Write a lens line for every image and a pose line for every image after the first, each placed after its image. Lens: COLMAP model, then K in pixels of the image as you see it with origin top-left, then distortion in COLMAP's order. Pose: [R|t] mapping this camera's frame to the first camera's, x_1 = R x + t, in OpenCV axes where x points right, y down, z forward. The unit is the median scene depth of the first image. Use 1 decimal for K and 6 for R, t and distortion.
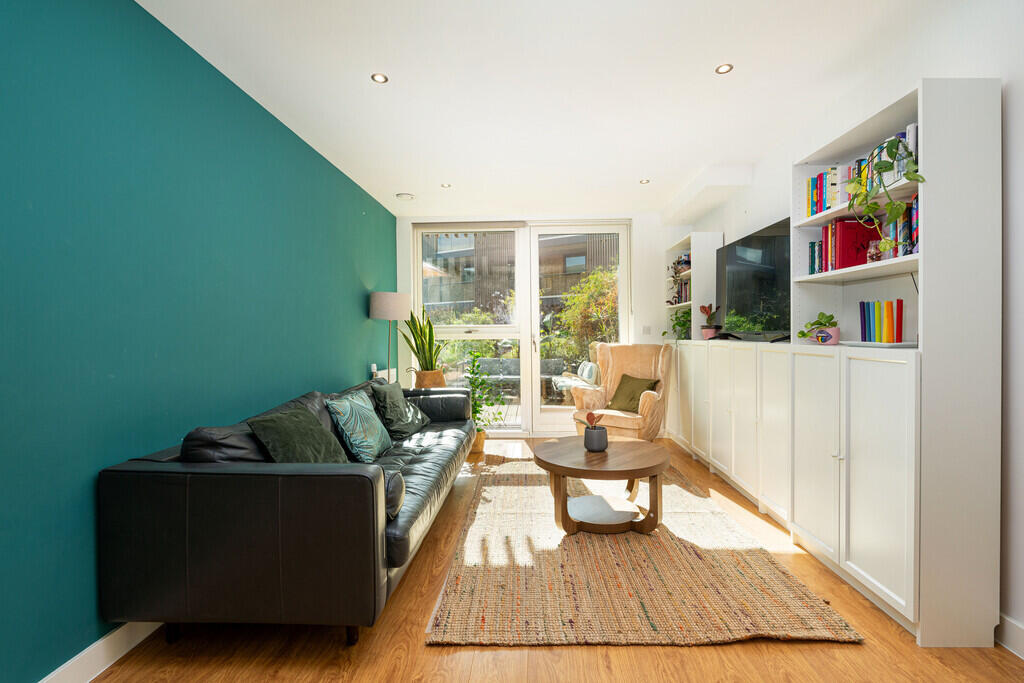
lens RADIAL K [[453.3, 0, 513.8], [0, 453.3, 326.7], [0, 0, 1]] dist [-0.002086, -0.000252]
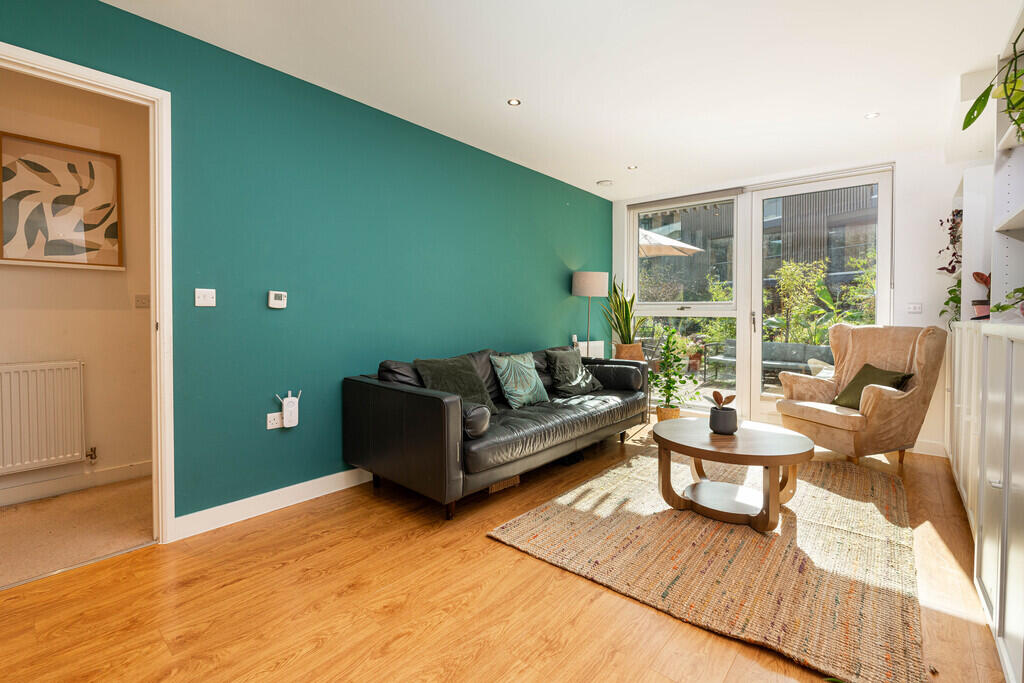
lens RADIAL K [[455.6, 0, 511.0], [0, 455.6, 311.9], [0, 0, 1]] dist [-0.000401, 0.000199]
pose [[0.781122, 0.013219, -0.624239, 0.455386], [-0.007499, 0.999902, 0.011791, 0.018504], [0.624333, -0.004529, 0.781145, 0.001157]]
